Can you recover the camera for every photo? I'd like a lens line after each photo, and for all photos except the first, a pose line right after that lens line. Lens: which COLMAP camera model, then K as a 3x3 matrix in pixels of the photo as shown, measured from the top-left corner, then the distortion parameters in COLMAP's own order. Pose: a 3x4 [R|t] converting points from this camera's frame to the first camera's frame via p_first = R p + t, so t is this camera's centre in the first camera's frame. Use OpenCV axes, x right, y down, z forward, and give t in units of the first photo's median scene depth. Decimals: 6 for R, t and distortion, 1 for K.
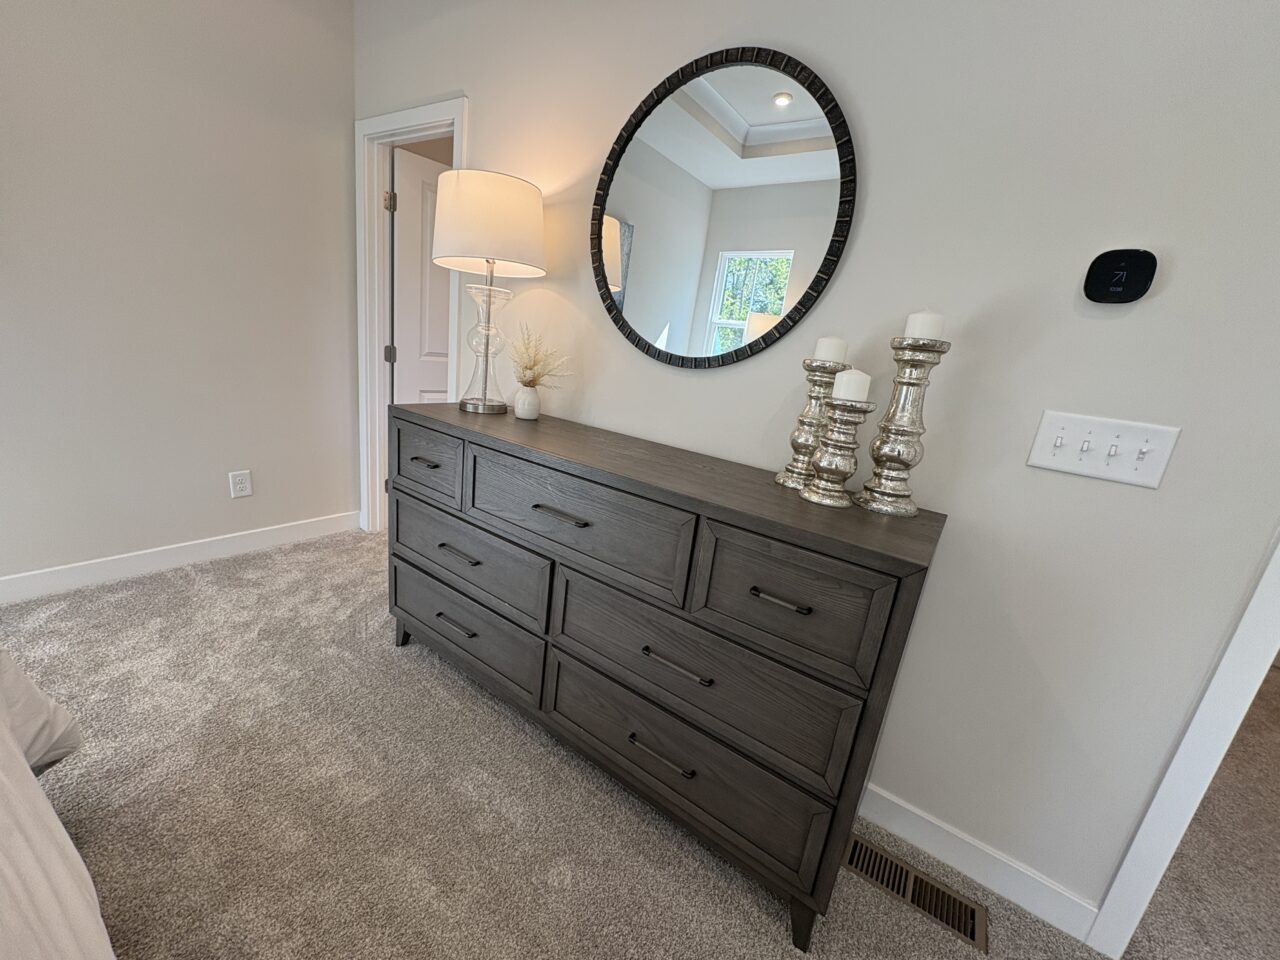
lens RADIAL K [[506.5, 0, 642.3], [0, 506.5, 482.3], [0, 0, 1]] dist [0.000622, -0.000091]
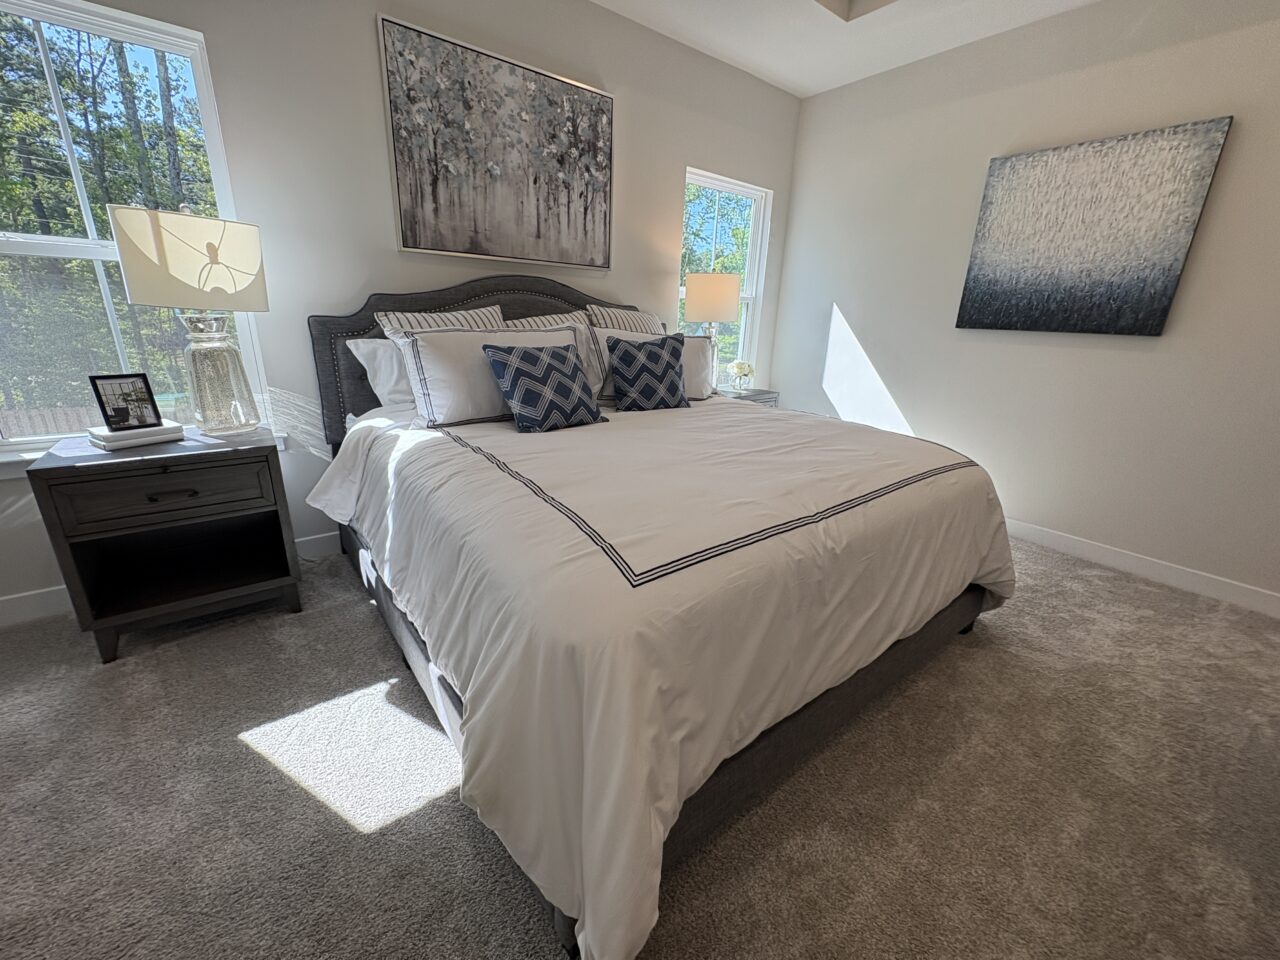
lens RADIAL K [[506.5, 0, 638.6], [0, 506.5, 478.3], [0, 0, 1]] dist [0.000622, -0.000091]
pose [[-0.293292, 0.156631, -0.943105, 0.533281], [-0.313795, 0.916062, 0.249725, 0.065862], [0.903057, 0.369184, -0.219524, 0.047378]]
